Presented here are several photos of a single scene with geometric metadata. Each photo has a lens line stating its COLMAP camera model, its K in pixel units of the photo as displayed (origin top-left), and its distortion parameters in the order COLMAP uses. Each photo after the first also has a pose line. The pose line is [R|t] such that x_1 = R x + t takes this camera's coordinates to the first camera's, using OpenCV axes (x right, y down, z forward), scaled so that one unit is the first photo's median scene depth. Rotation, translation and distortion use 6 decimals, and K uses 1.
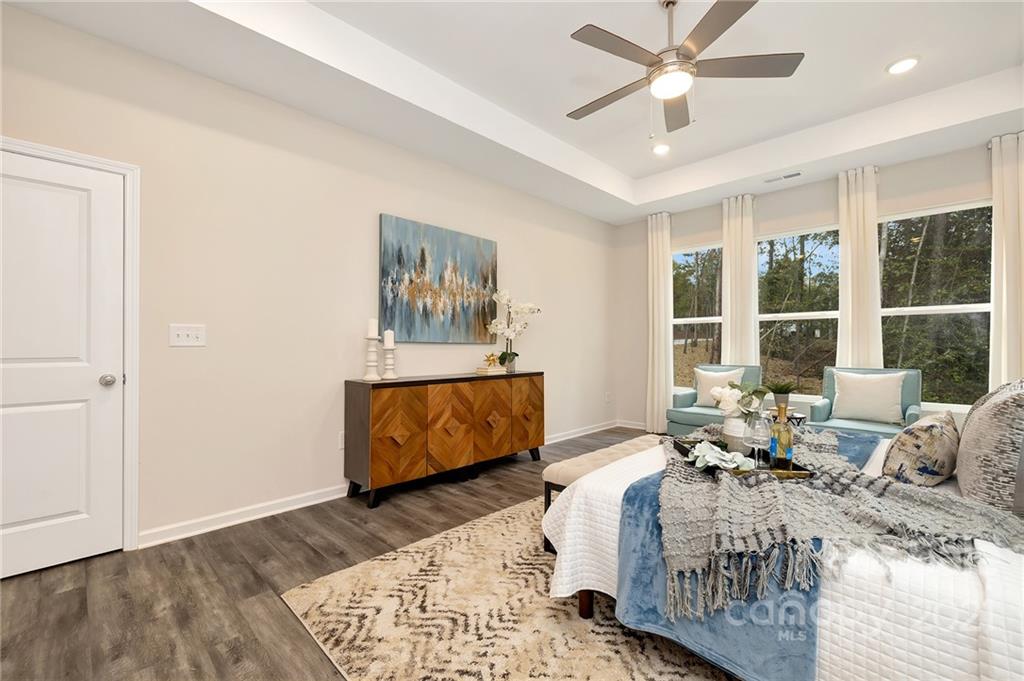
lens RADIAL K [[451.7, 0, 505.4], [0, 451.7, 342.3], [0, 0, 1]] dist [0.001646, -0.000158]
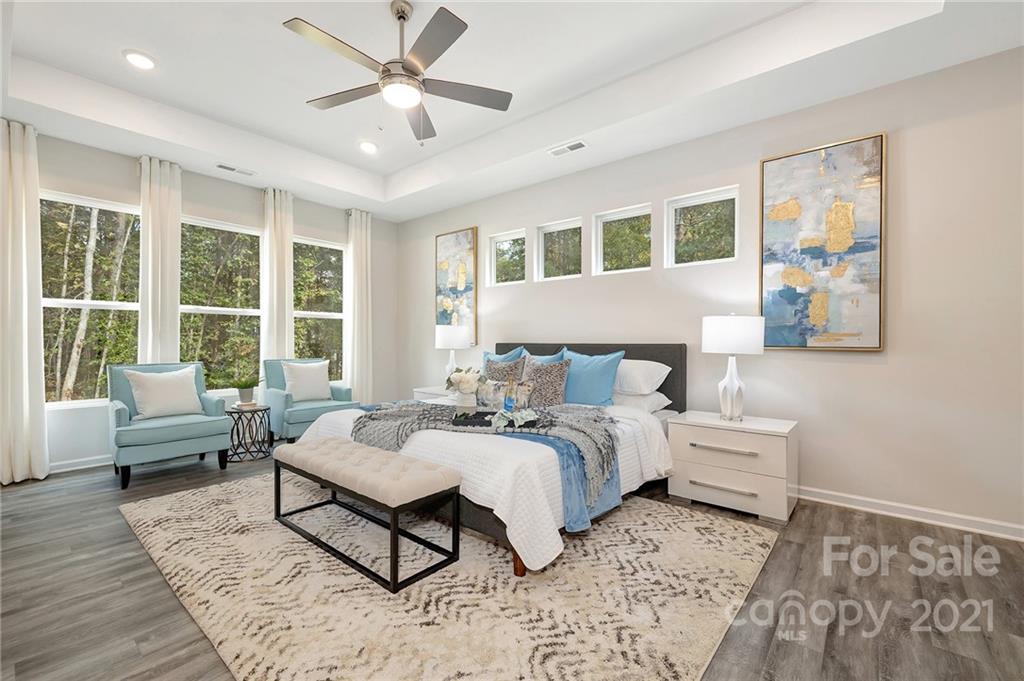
lens RADIAL K [[439.8, 0, 512.0], [0, 439.8, 340.5], [0, 0, 1]] dist [0.002494, -0.000106]
pose [[-0.111378, 0.004663, 0.993767, -0.536130], [-0.012845, 0.999899, -0.006131, 0.007629], [-0.993695, -0.013448, -0.111307, 0.658345]]
